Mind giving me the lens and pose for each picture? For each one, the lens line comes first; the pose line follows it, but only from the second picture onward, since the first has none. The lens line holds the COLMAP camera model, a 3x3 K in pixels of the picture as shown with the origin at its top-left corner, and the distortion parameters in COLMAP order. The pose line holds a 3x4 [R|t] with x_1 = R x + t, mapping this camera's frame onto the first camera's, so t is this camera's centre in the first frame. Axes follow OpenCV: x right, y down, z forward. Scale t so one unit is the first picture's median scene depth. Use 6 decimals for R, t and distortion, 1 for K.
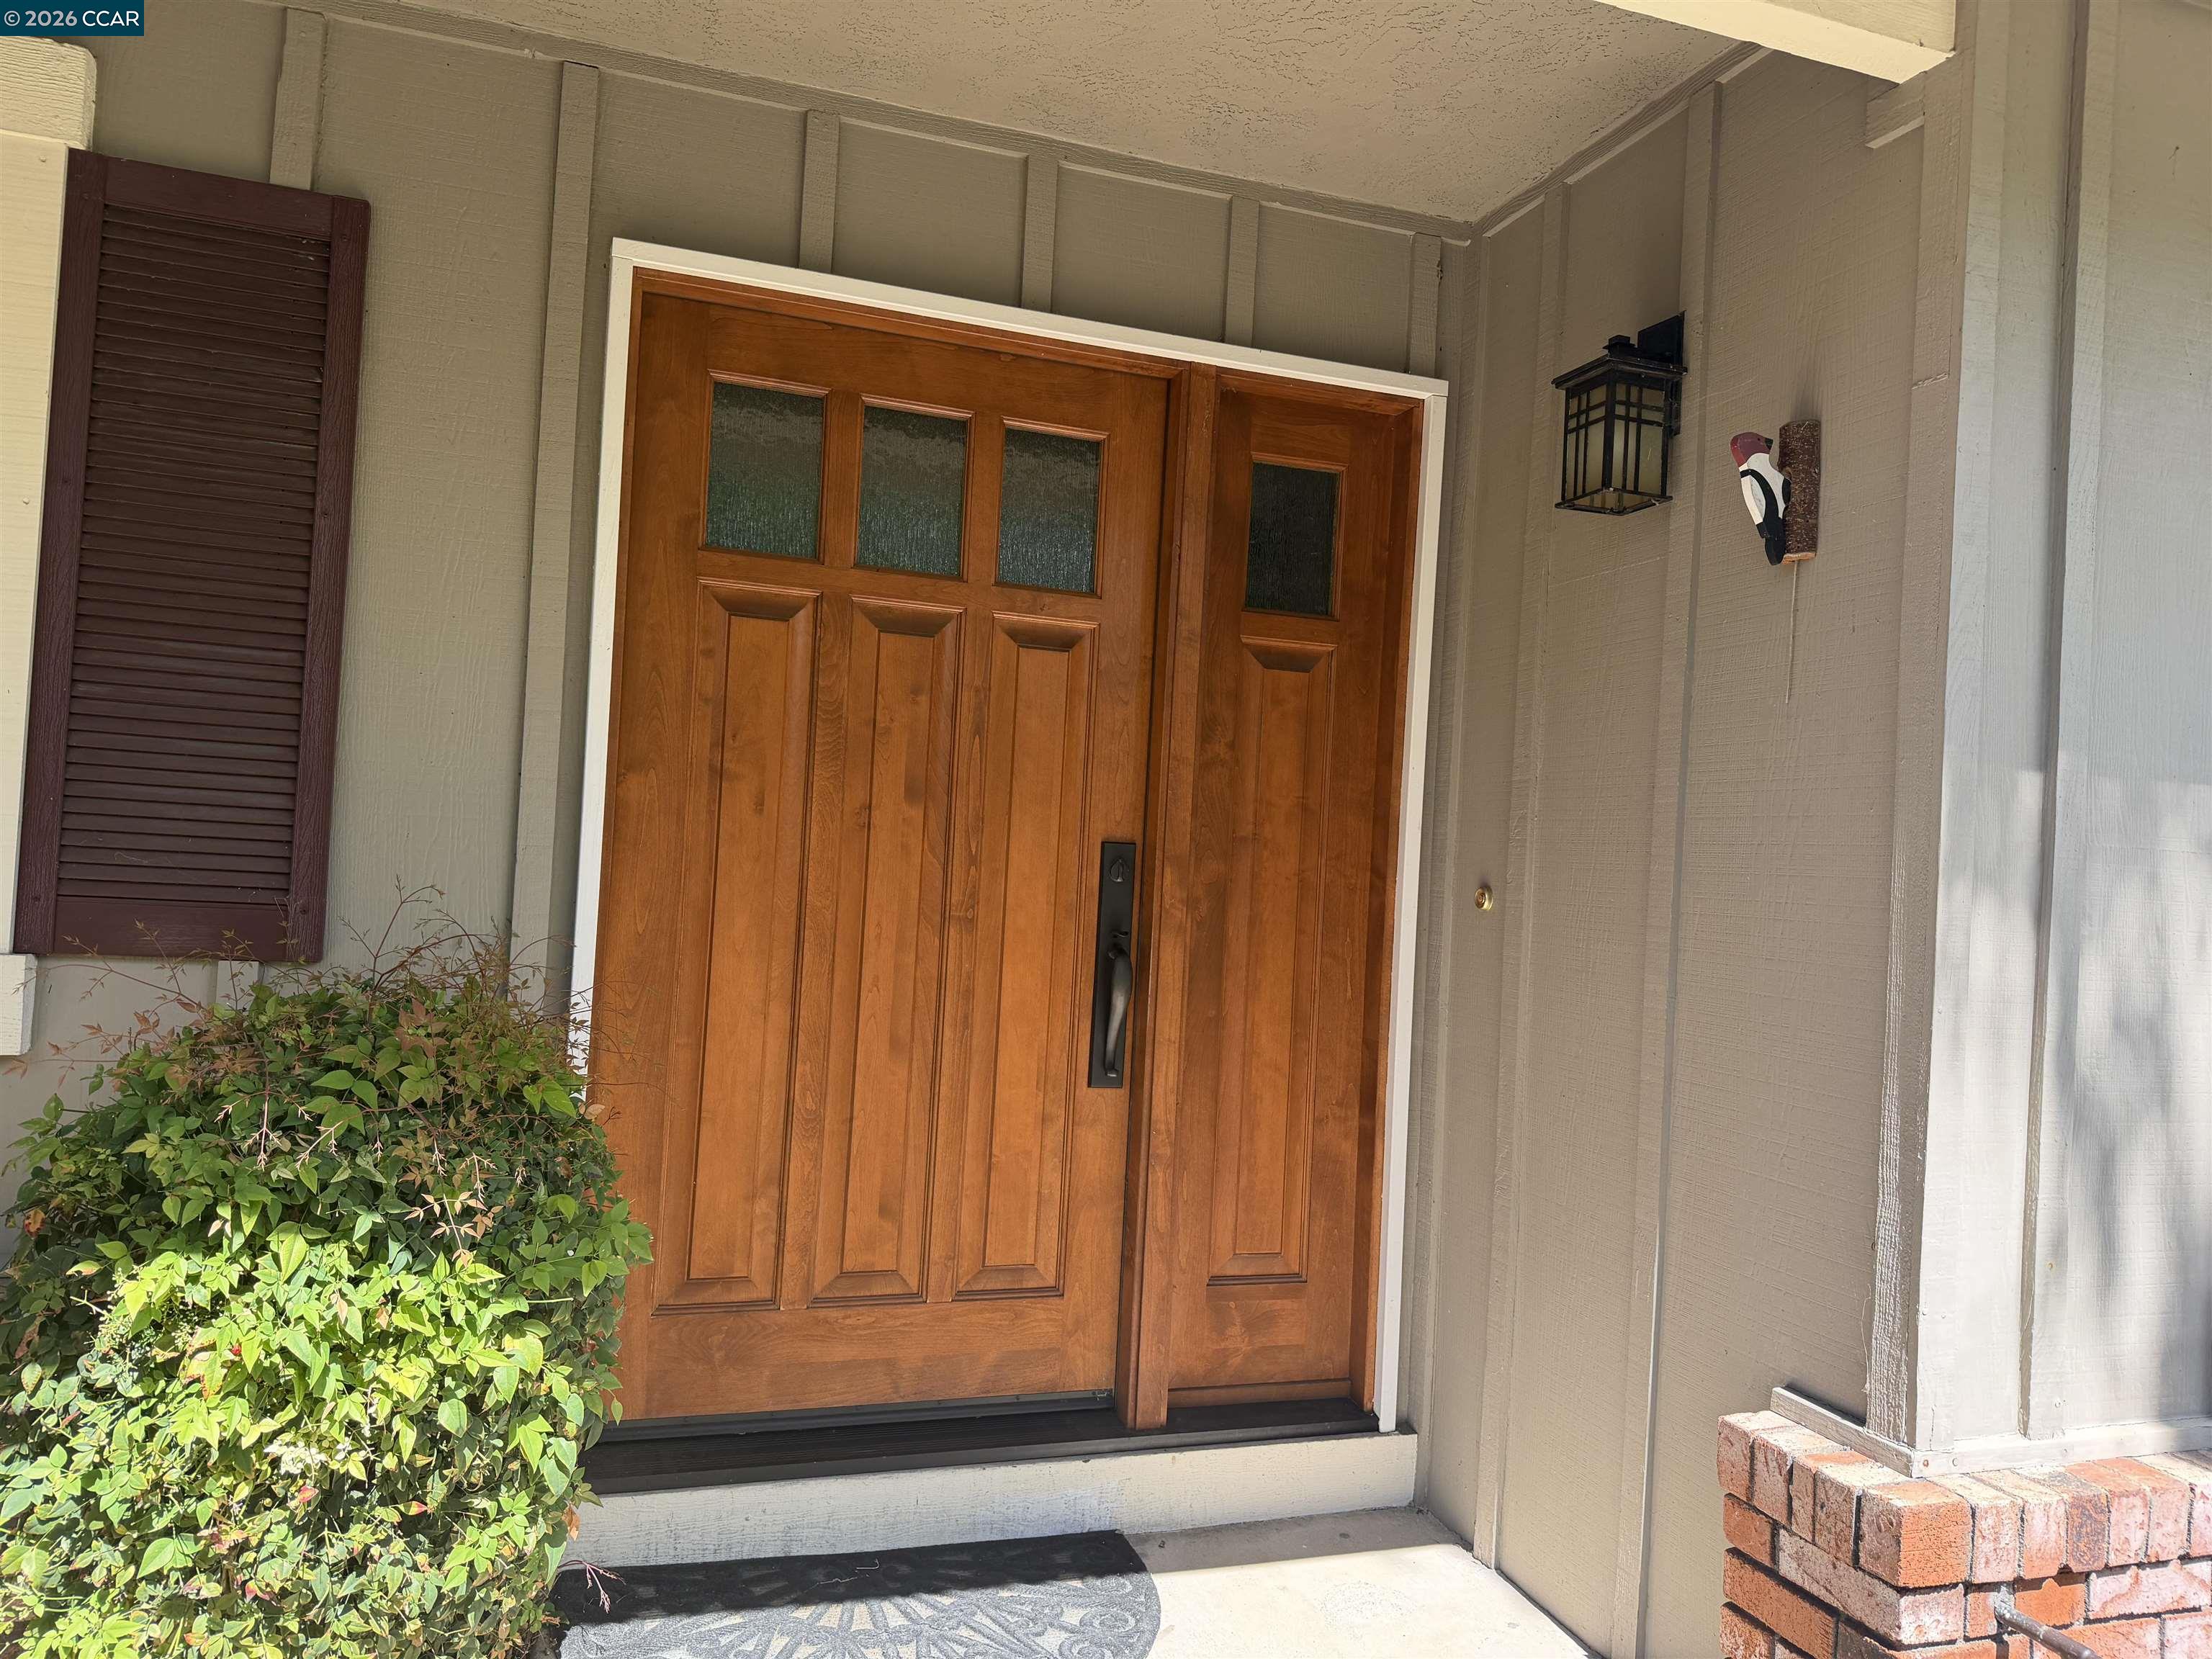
lens RADIAL K [[1532.5, 0, 1093.5], [0, 1532.5, 846.9], [0, 0, 1]] dist [0.098163, -0.170542]
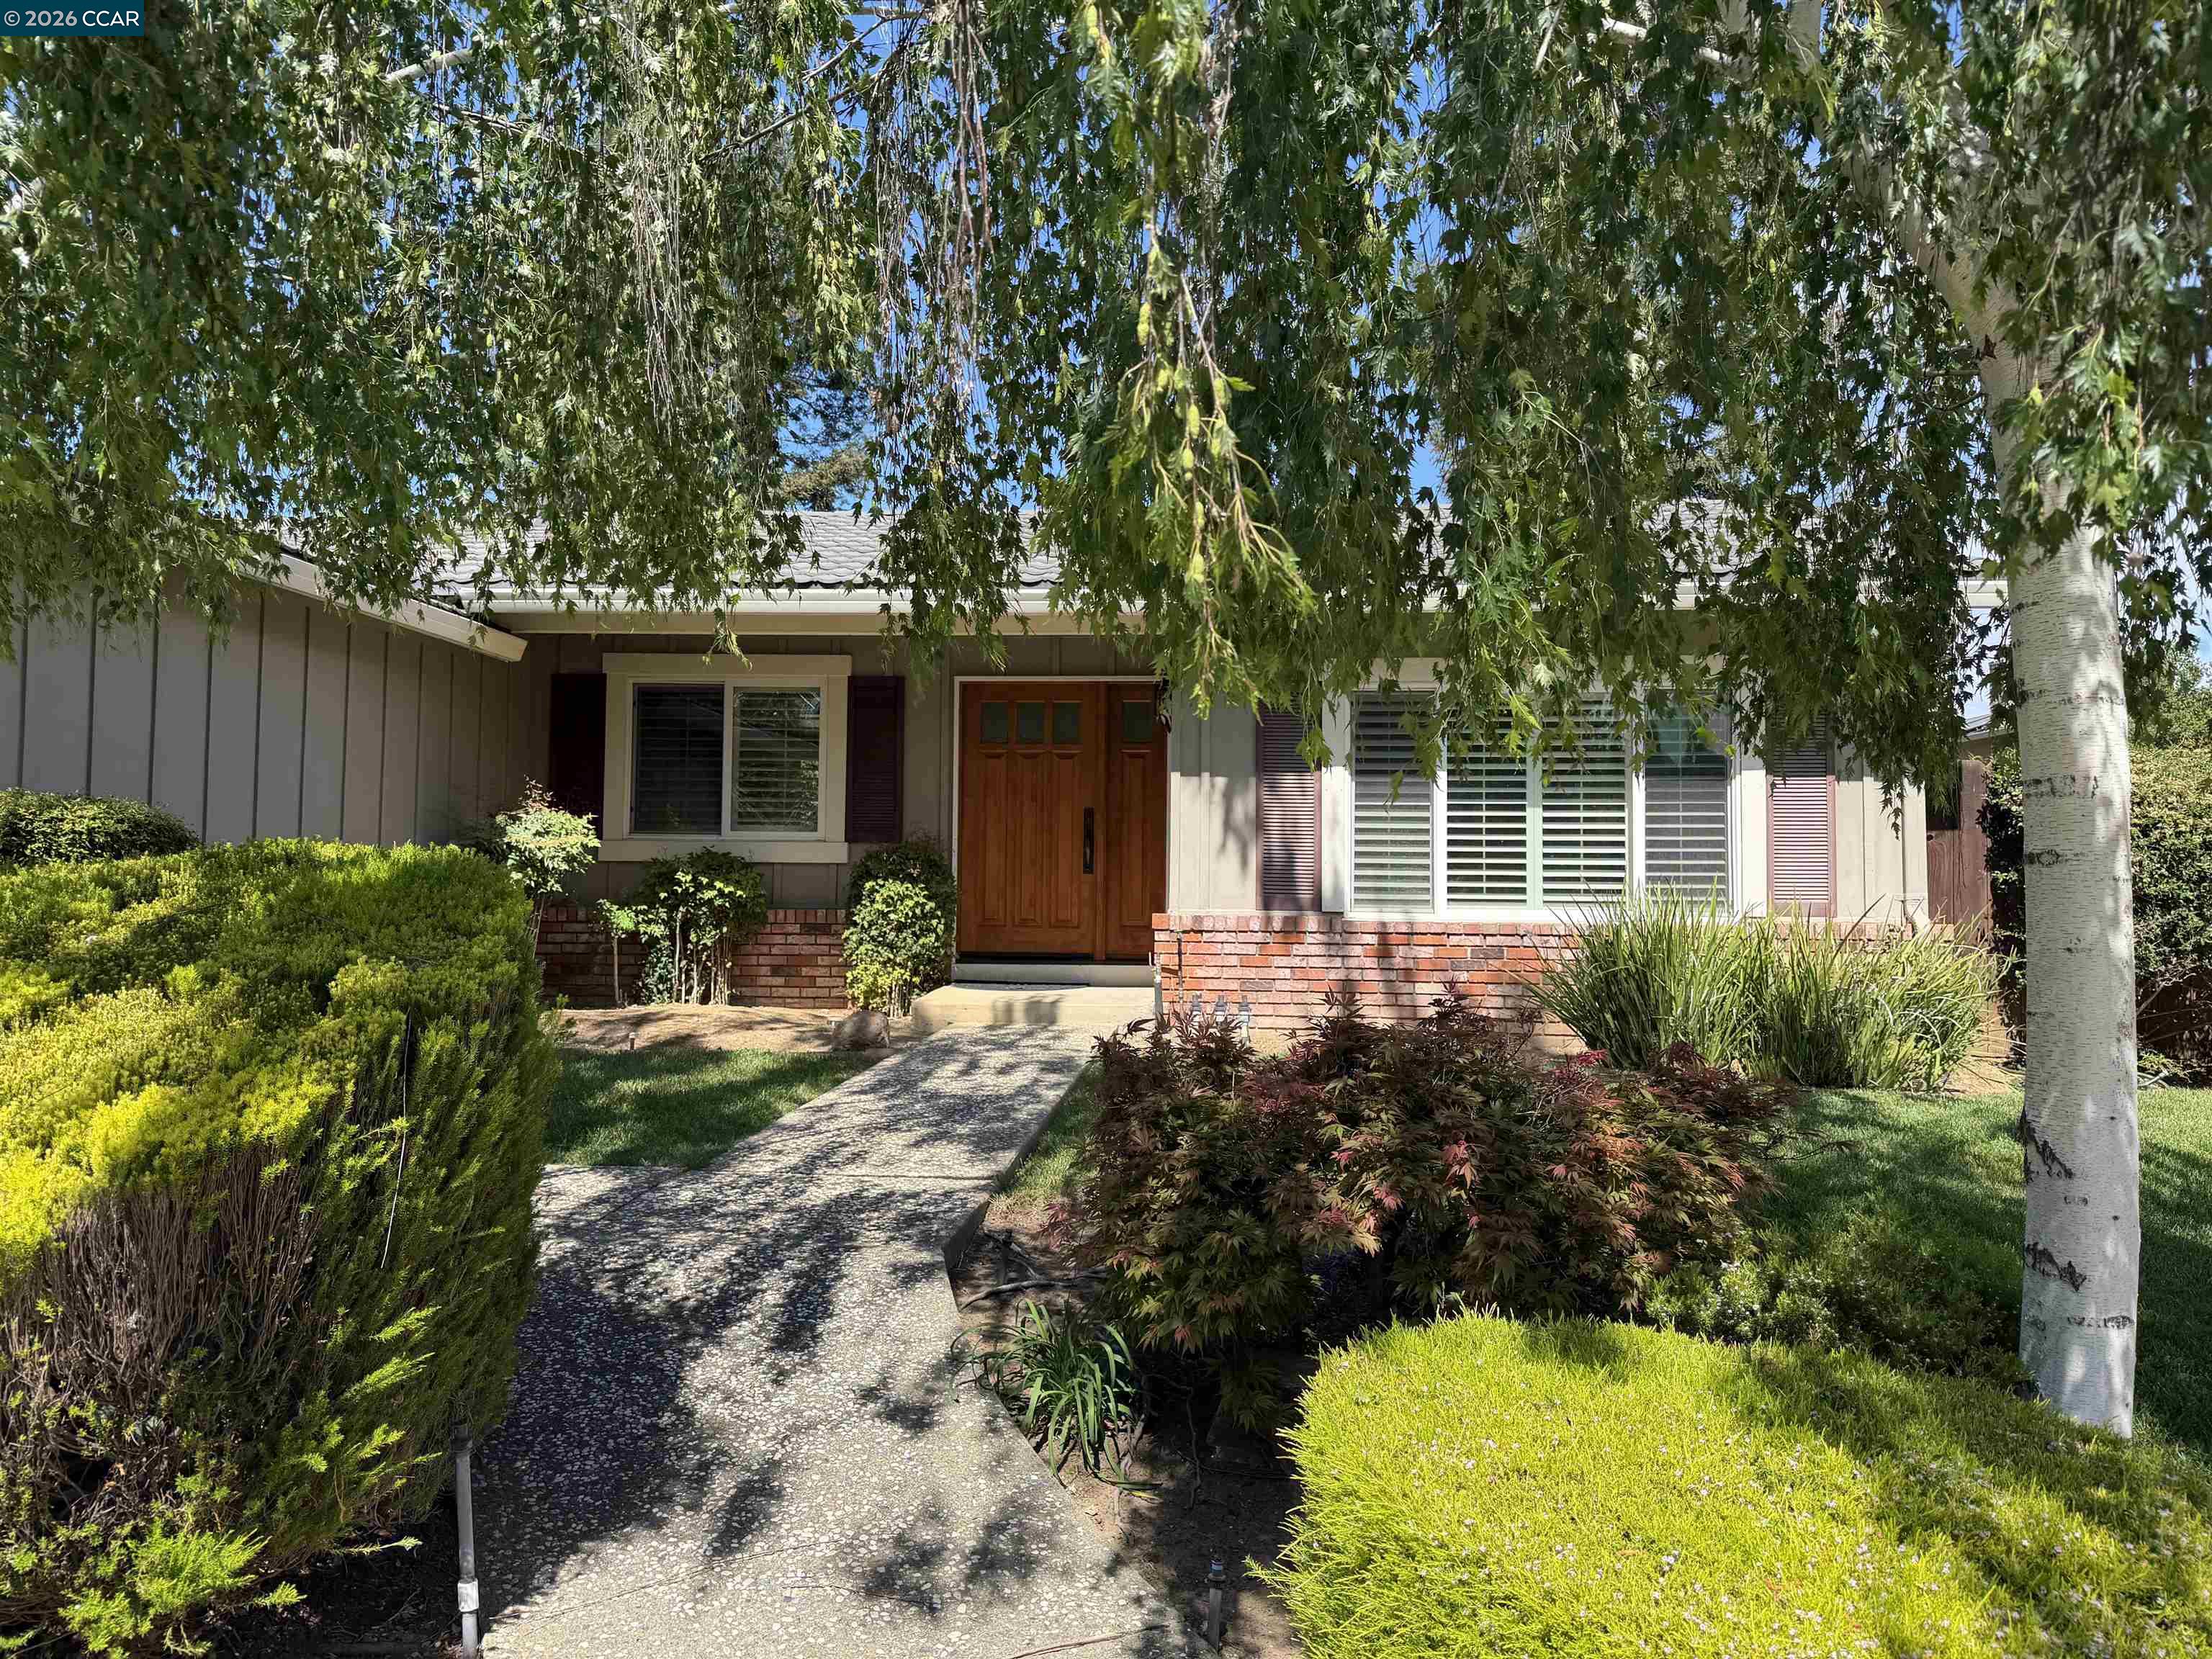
lens RADIAL K [[1532.5, 0, 1093.5], [0, 1532.5, 846.9], [0, 0, 1]] dist [0.098163, -0.170542]
pose [[0.923891, -0.062402, -0.377533, 2.138607], [0.049406, 0.997808, -0.044020, 0.381354], [0.379452, 0.022018, 0.924949, -3.653110]]
